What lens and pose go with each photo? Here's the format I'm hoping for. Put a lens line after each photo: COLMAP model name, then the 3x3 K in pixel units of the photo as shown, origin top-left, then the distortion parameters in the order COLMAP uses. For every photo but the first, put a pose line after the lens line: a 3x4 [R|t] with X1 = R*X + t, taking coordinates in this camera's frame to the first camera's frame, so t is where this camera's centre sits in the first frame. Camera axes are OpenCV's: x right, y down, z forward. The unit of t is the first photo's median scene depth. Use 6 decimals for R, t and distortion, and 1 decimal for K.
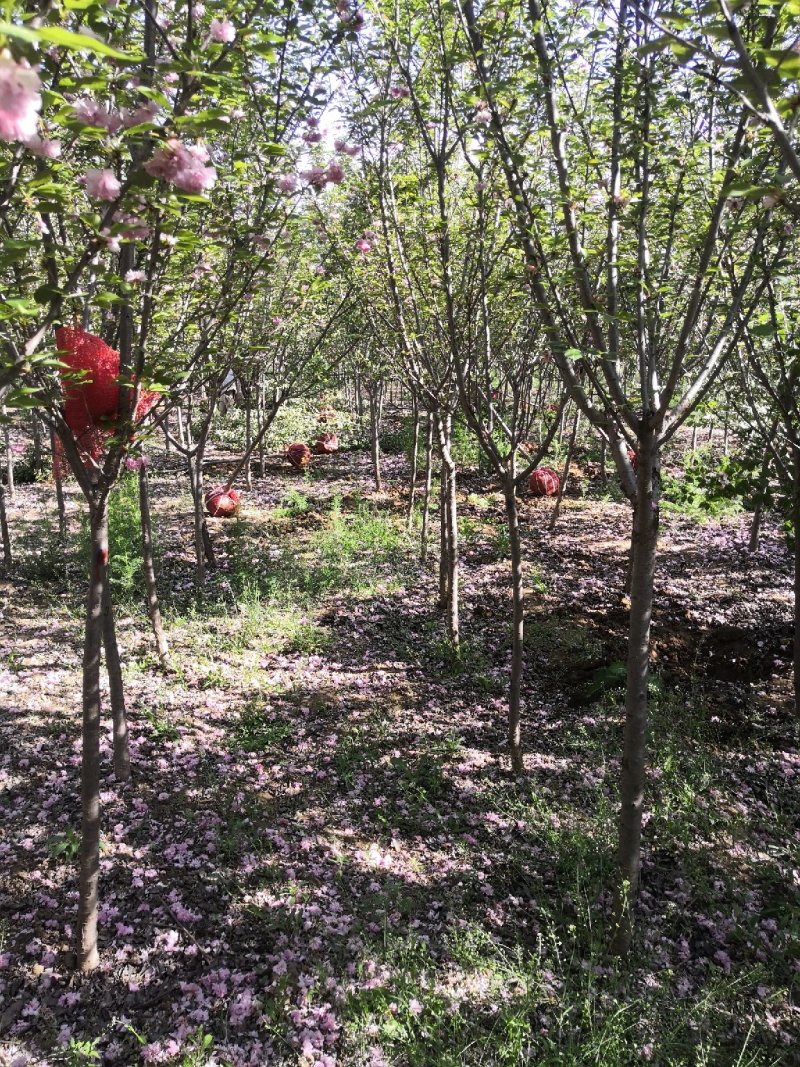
lens RADIAL K [[807.9, 0, 399.2], [0, 807.9, 528.9], [0, 0, 1]] dist [-0.013427, 0.016133]
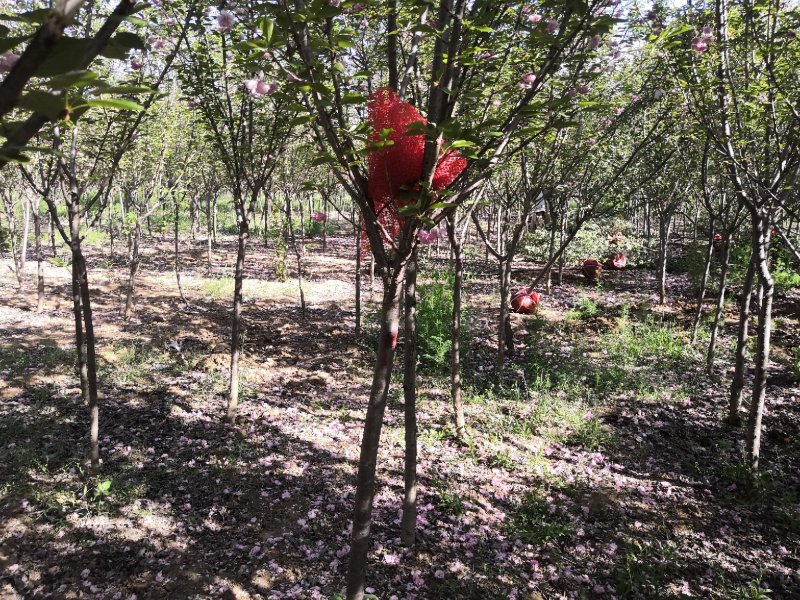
lens RADIAL K [[605.7, 0, 398.7], [0, 605.7, 296.1], [0, 0, 1]] dist [-0.013427, 0.016133]
pose [[0.908666, 0.086550, -0.408455, -0.032201], [-0.105212, 0.994175, -0.023396, 0.000070], [0.404050, 0.064234, 0.912479, 0.147146]]
